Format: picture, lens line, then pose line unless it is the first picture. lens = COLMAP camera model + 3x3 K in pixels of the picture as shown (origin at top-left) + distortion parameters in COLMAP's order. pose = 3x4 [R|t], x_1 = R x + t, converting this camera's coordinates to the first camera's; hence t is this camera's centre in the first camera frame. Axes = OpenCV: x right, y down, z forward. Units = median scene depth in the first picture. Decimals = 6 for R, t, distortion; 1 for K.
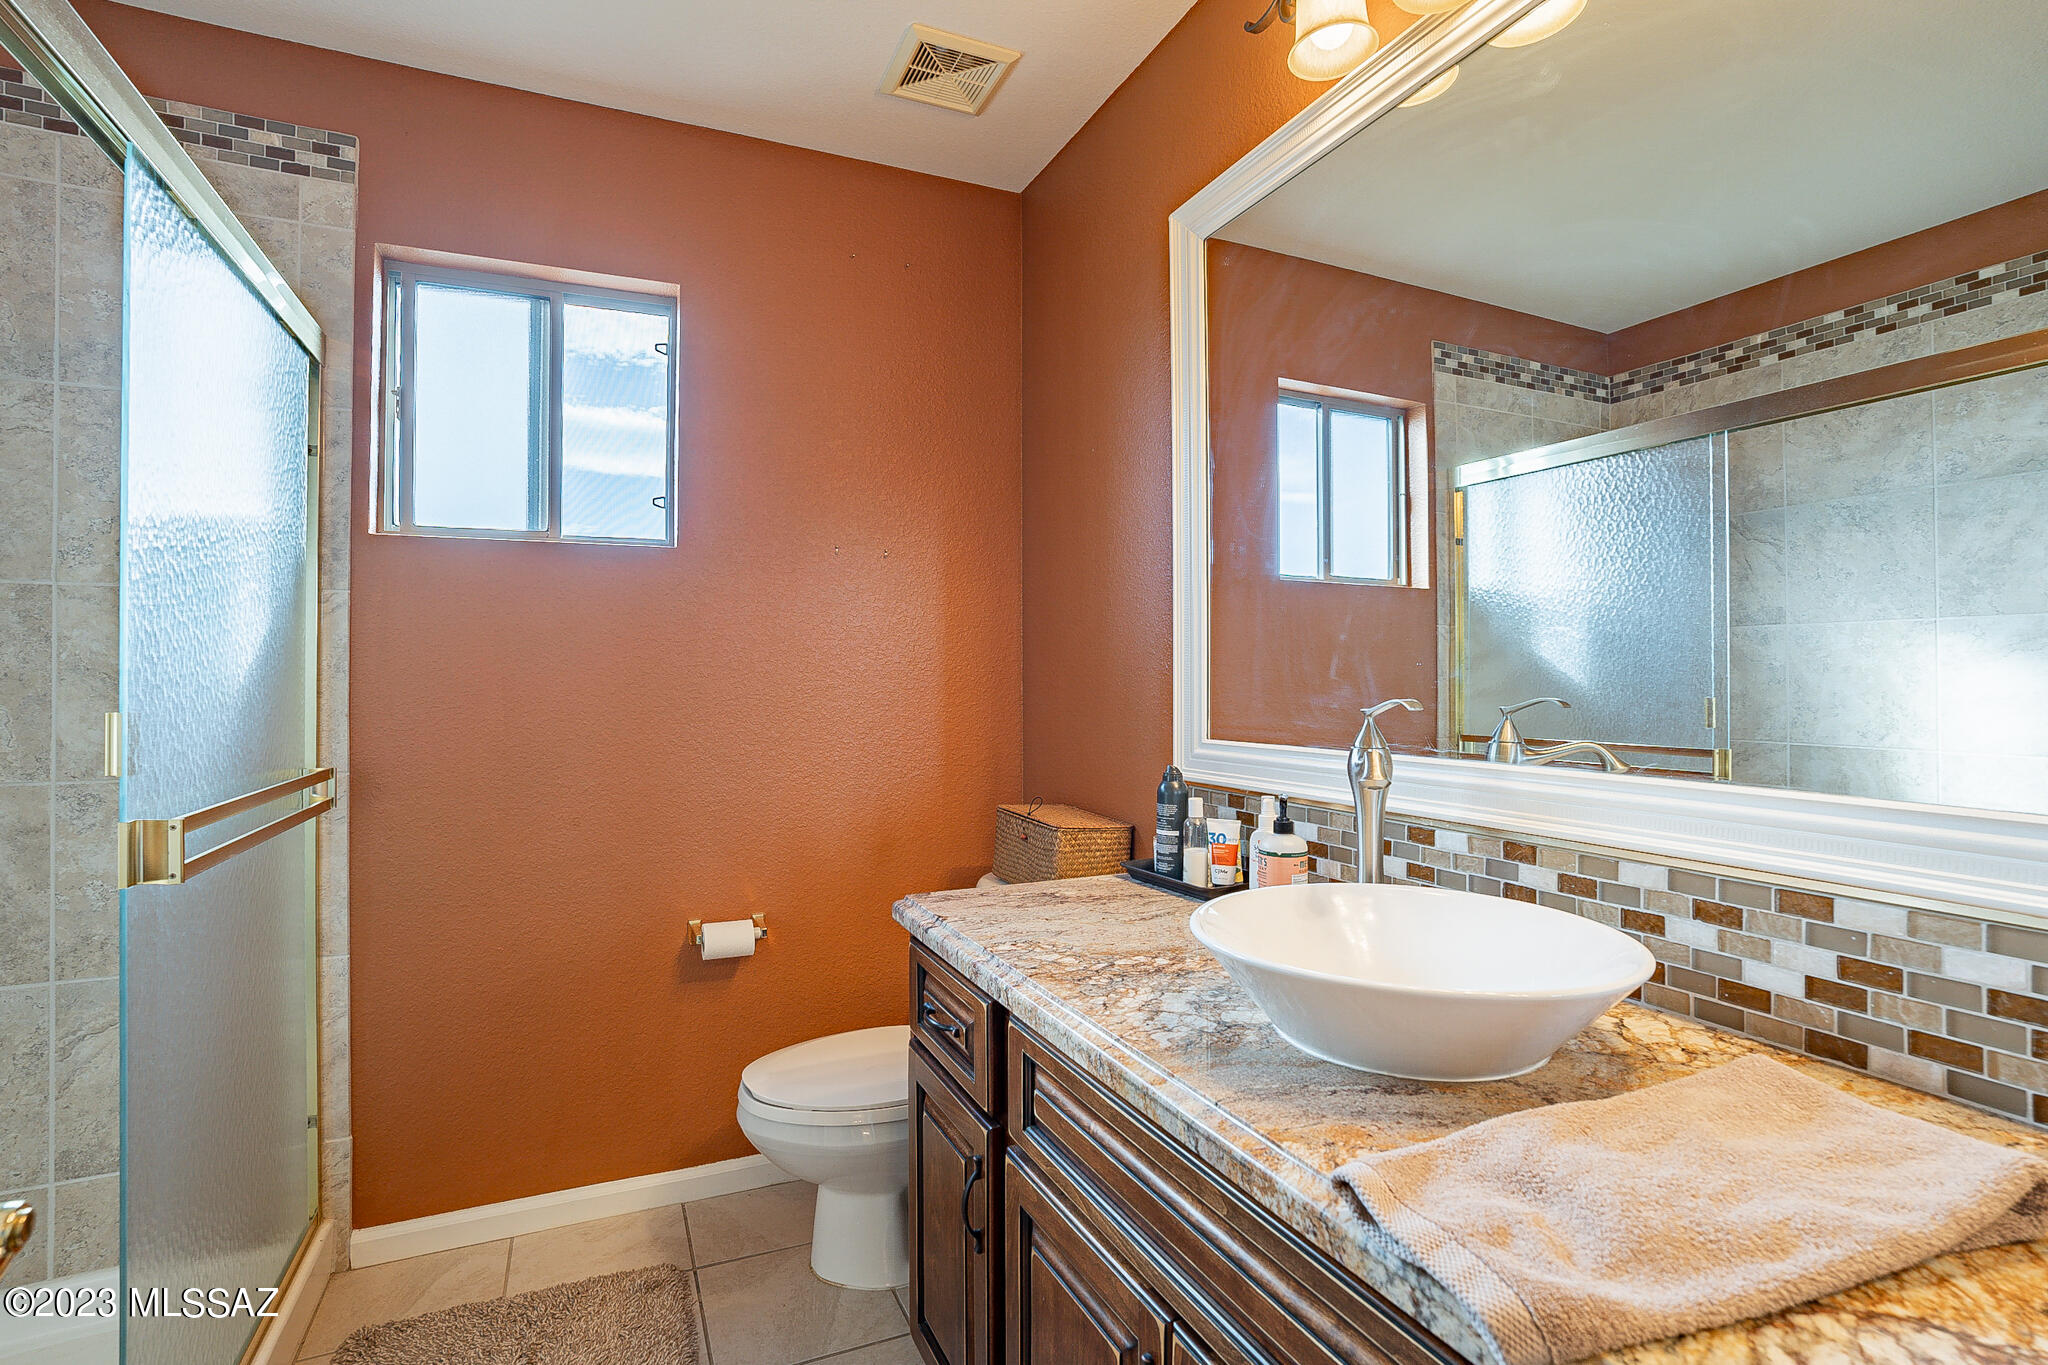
lens RADIAL K [[946.2, 0, 1024.0], [0, 946.2, 682.5], [0, 0, 1]] dist [-0.059356, 0.017231]
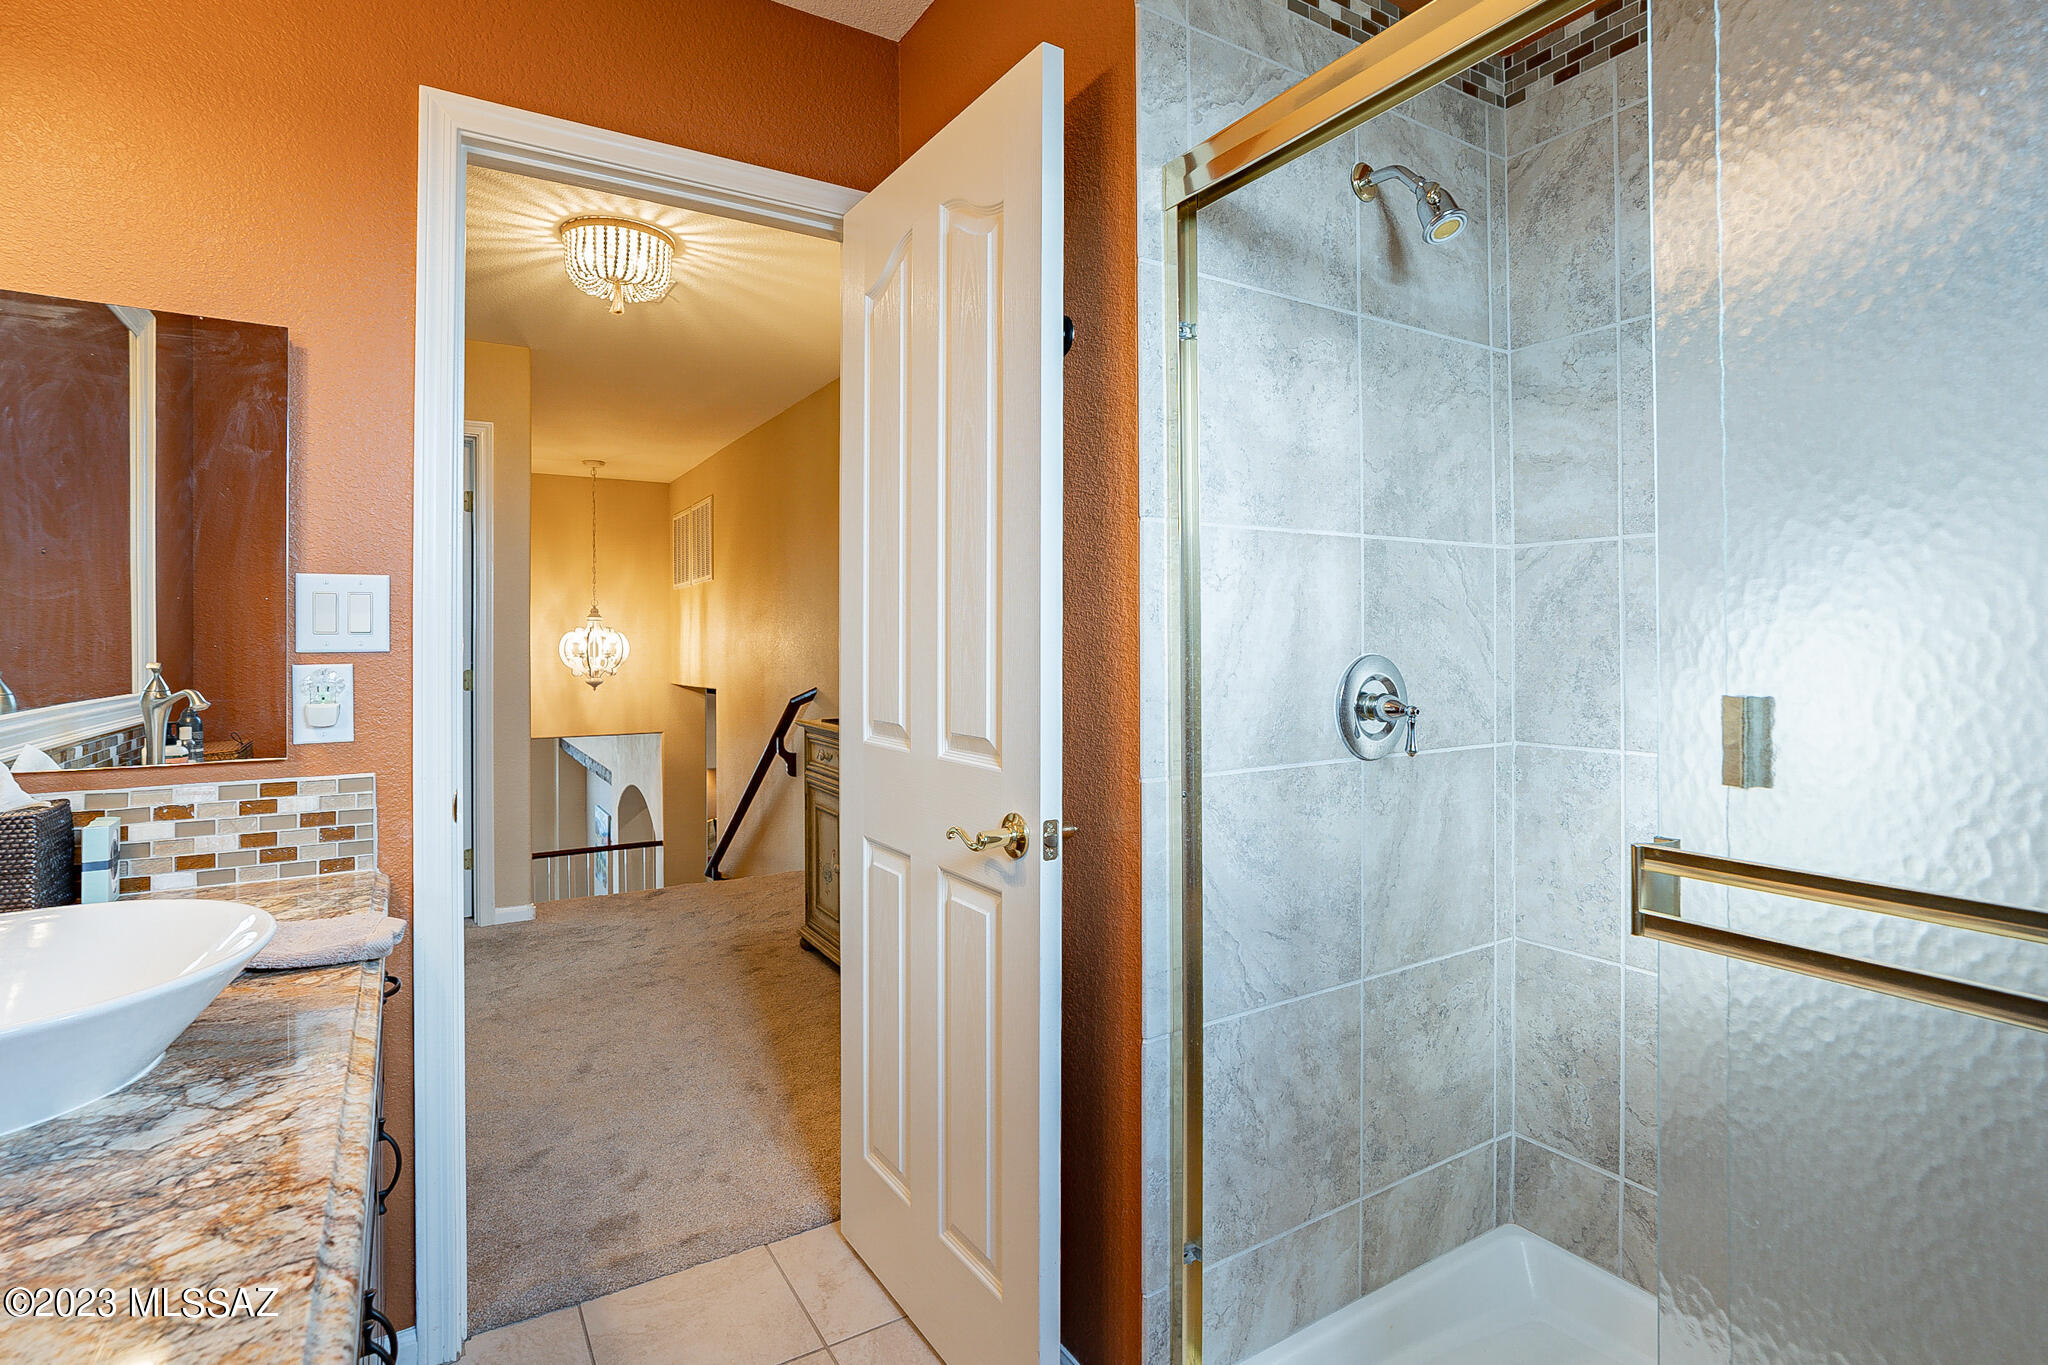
lens RADIAL K [[946.2, 0, 1024.0], [0, 946.2, 682.5], [0, 0, 1]] dist [-0.059356, 0.017231]
pose [[-0.990215, 0.012362, -0.138999, -0.355415], [0.006659, 0.999120, 0.041414, -0.008263], [0.139388, 0.040083, -0.989426, 1.656995]]
